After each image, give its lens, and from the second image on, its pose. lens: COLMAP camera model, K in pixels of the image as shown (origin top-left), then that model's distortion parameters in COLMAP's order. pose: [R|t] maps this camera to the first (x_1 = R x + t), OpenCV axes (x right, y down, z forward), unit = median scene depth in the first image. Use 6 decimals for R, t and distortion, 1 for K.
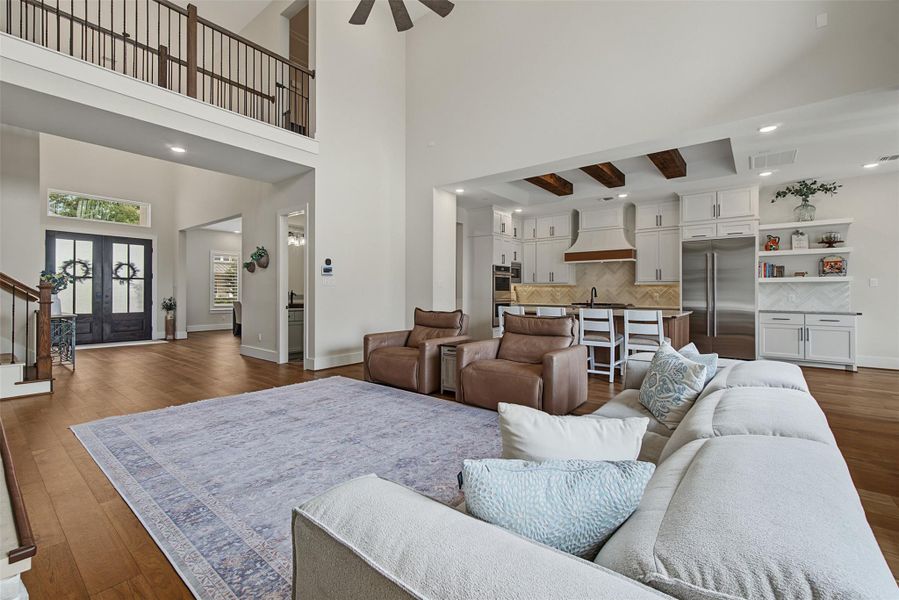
lens RADIAL K [[387.1, 0, 441.9], [0, 387.1, 291.5], [0, 0, 1]] dist [-0.011785, 0.004281]
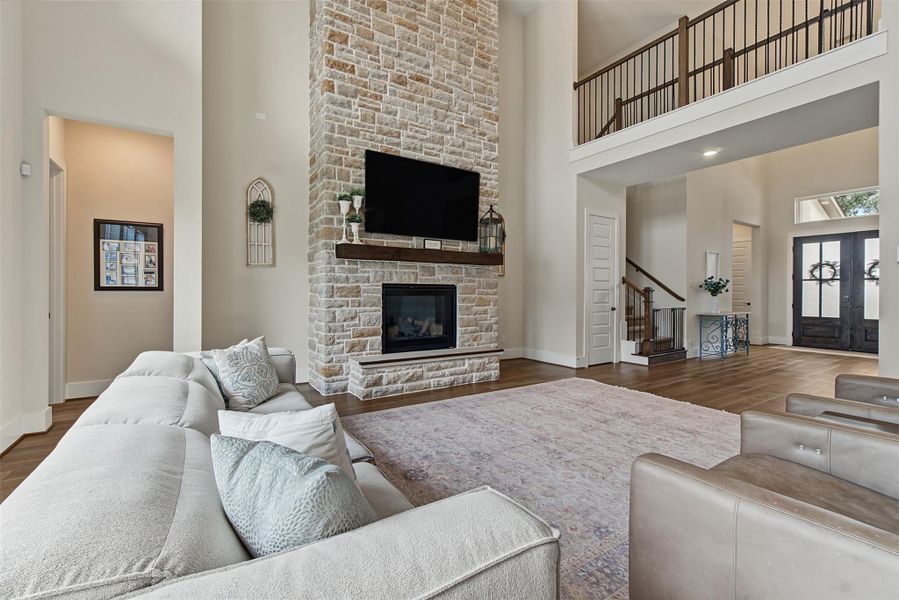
lens RADIAL K [[387.1, 0, 444.5], [0, 387.1, 294.8], [0, 0, 1]] dist [-0.011785, 0.004281]
pose [[-0.308864, 0.000966, -0.951106, 0.377735], [-0.001643, 0.999997, 0.001549, 0.002174], [0.951105, 0.002041, -0.308862, 0.498396]]
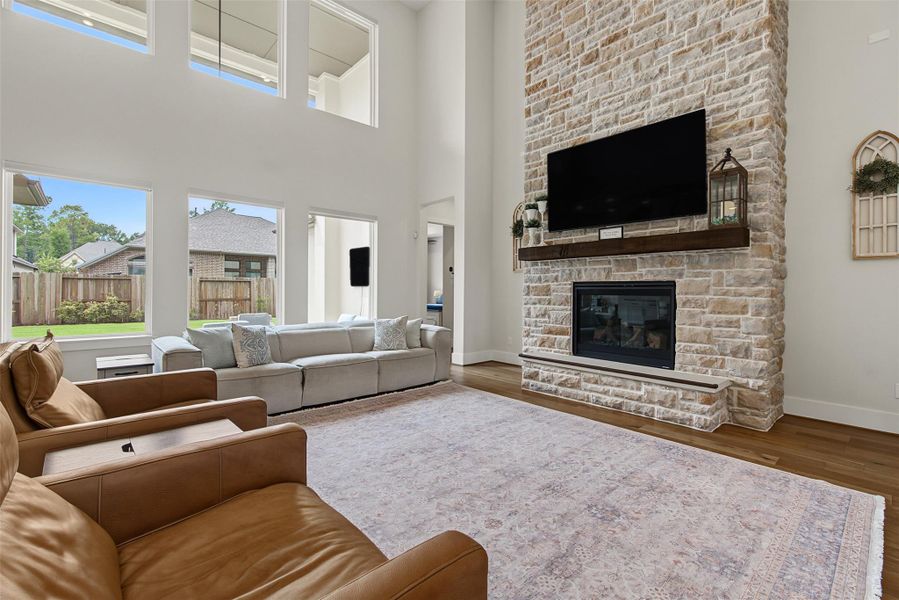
lens RADIAL K [[399.0, 0, 443.4], [0, 399.0, 293.5], [0, 0, 1]] dist [-0.005612, 0.002063]
pose [[-0.986803, -0.011530, 0.161515, -0.164609], [-0.010964, 0.999930, 0.004398, 0.002236], [-0.161555, 0.002569, -0.986860, 0.916767]]
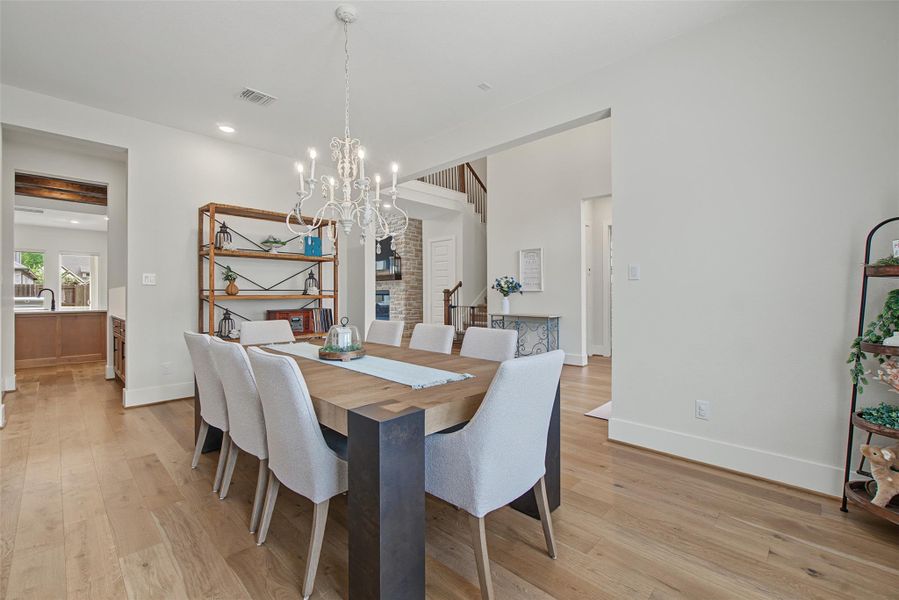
lens RADIAL K [[402.5, 0, 456.1], [0, 402.5, 292.6], [0, 0, 1]] dist [-0.000414, -0.000045]
pose [[-0.995631, -0.002380, 0.093349, -0.872113], [-0.003145, 0.999963, -0.008052, 0.005446], [-0.093326, -0.008310, -0.995601, 2.030613]]
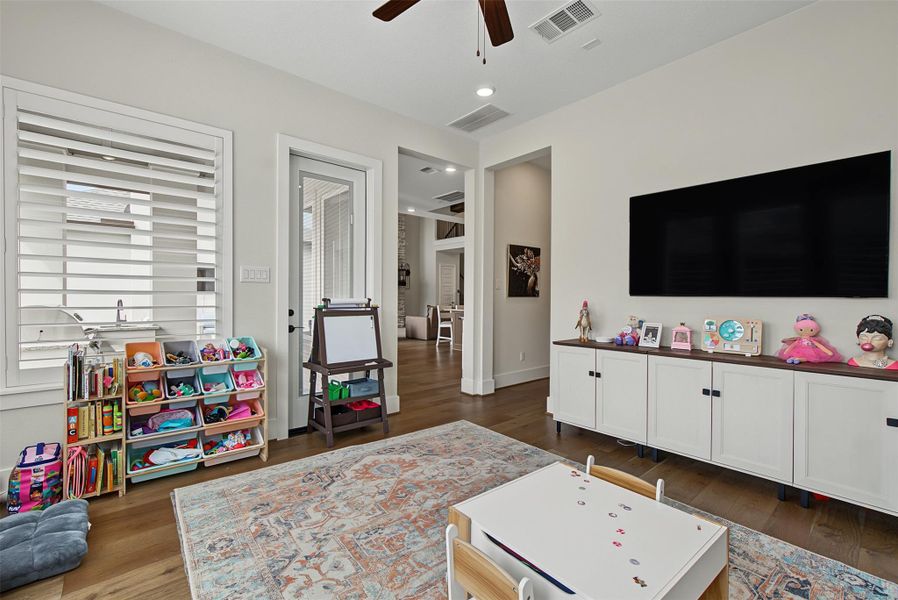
lens RADIAL K [[402.1, 0, 448.9], [0, 402.1, 296.2], [0, 0, 1]] dist [-0.000414, -0.000045]
pose [[-0.161074, -0.004357, -0.986933, 1.858938], [-0.011067, 0.999935, -0.002608, 0.004543], [0.986880, 0.010502, -0.161112, 0.997169]]
